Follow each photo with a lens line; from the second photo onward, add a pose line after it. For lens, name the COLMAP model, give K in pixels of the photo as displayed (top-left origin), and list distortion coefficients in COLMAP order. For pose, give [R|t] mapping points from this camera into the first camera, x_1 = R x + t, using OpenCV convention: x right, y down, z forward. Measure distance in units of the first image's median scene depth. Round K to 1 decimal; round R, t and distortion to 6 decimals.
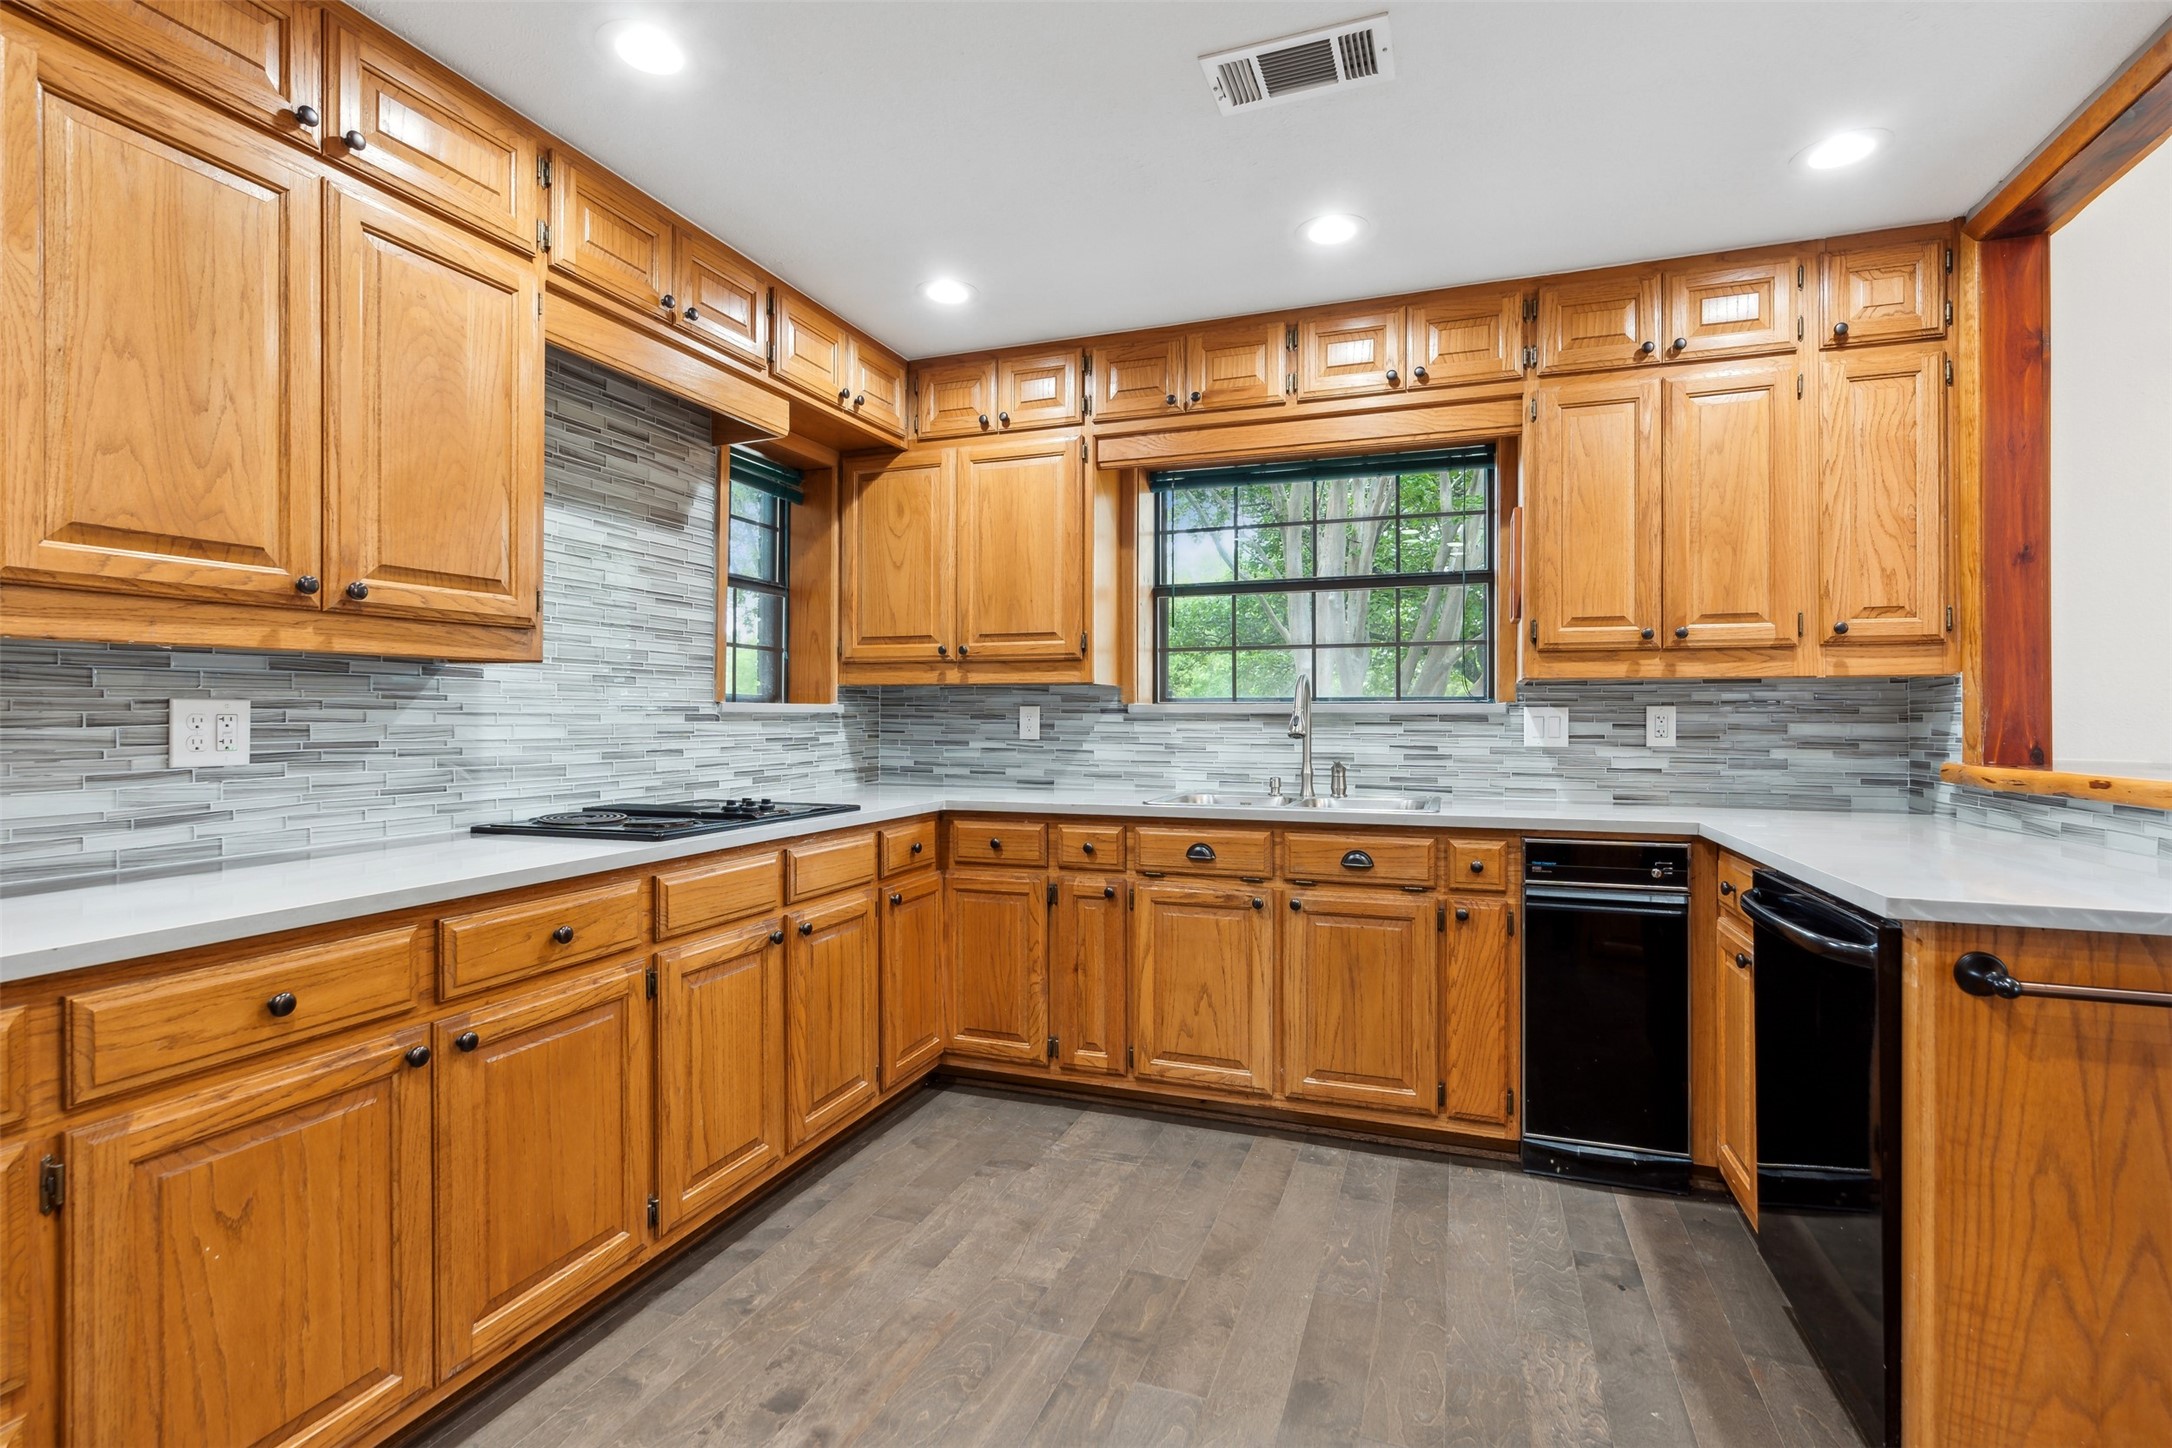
lens RADIAL K [[1008.8, 0, 1096.2], [0, 1008.8, 715.7], [0, 0, 1]] dist [-0.006192, 0.001259]
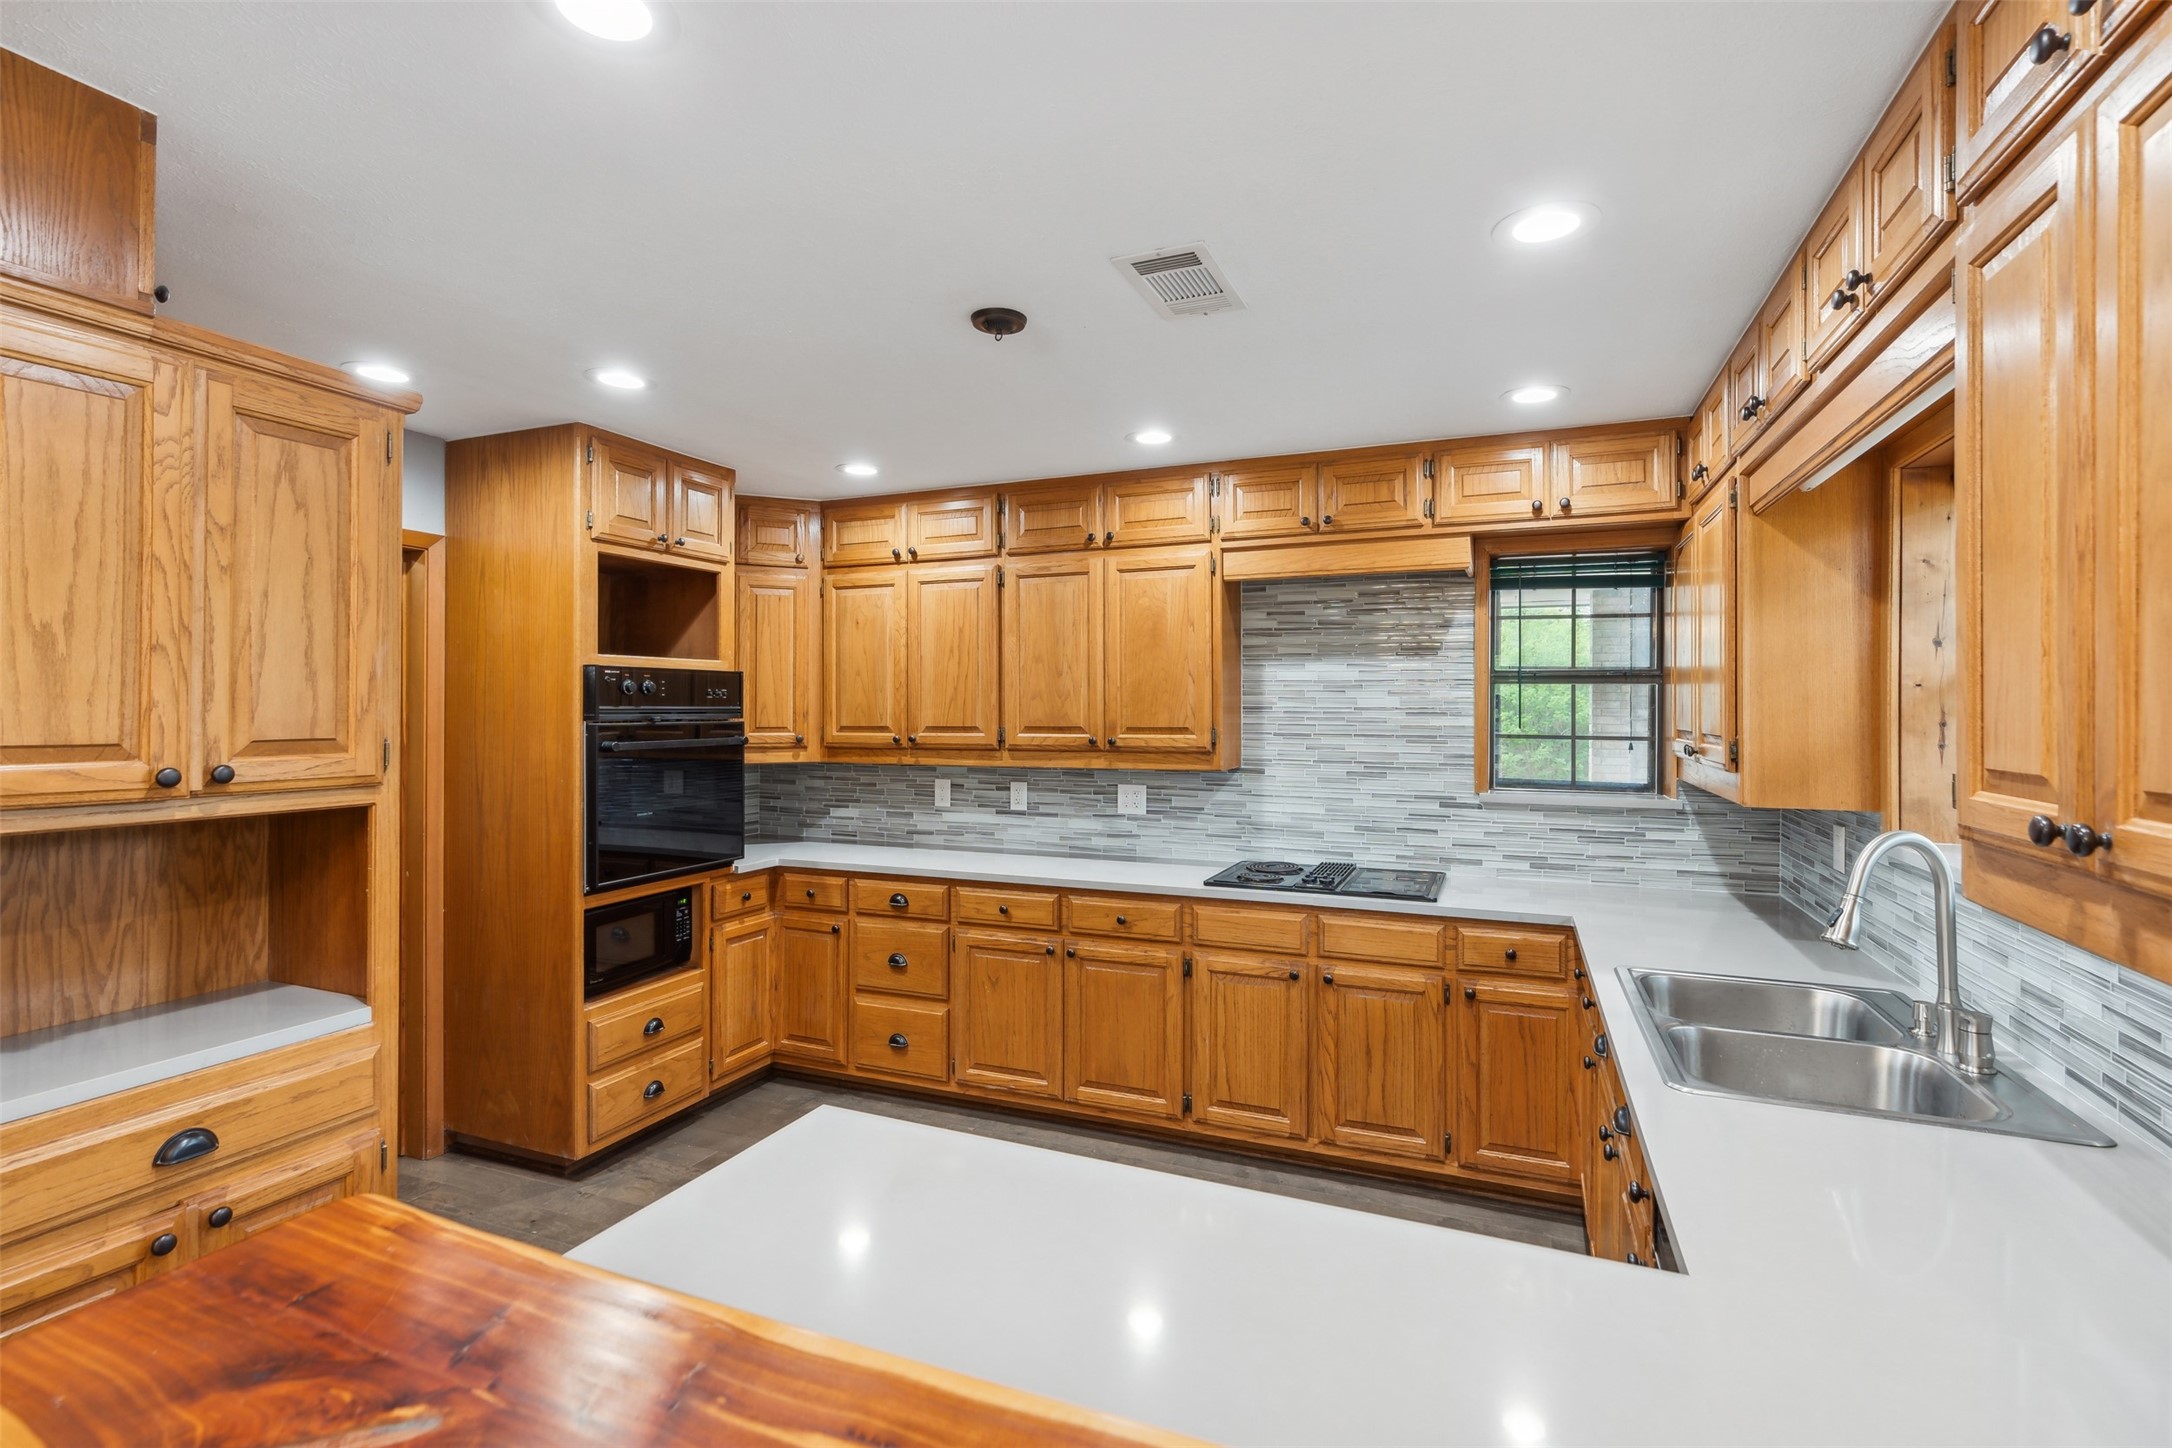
lens RADIAL K [[1008.8, 0, 1084.7], [0, 1008.8, 718.1], [0, 0, 1]] dist [-0.006192, 0.001259]
pose [[-0.053978, 0.008740, -0.998504, 1.158058], [-0.002933, 0.999956, 0.008911, -0.154955], [0.998538, 0.003409, -0.053950, 0.844936]]
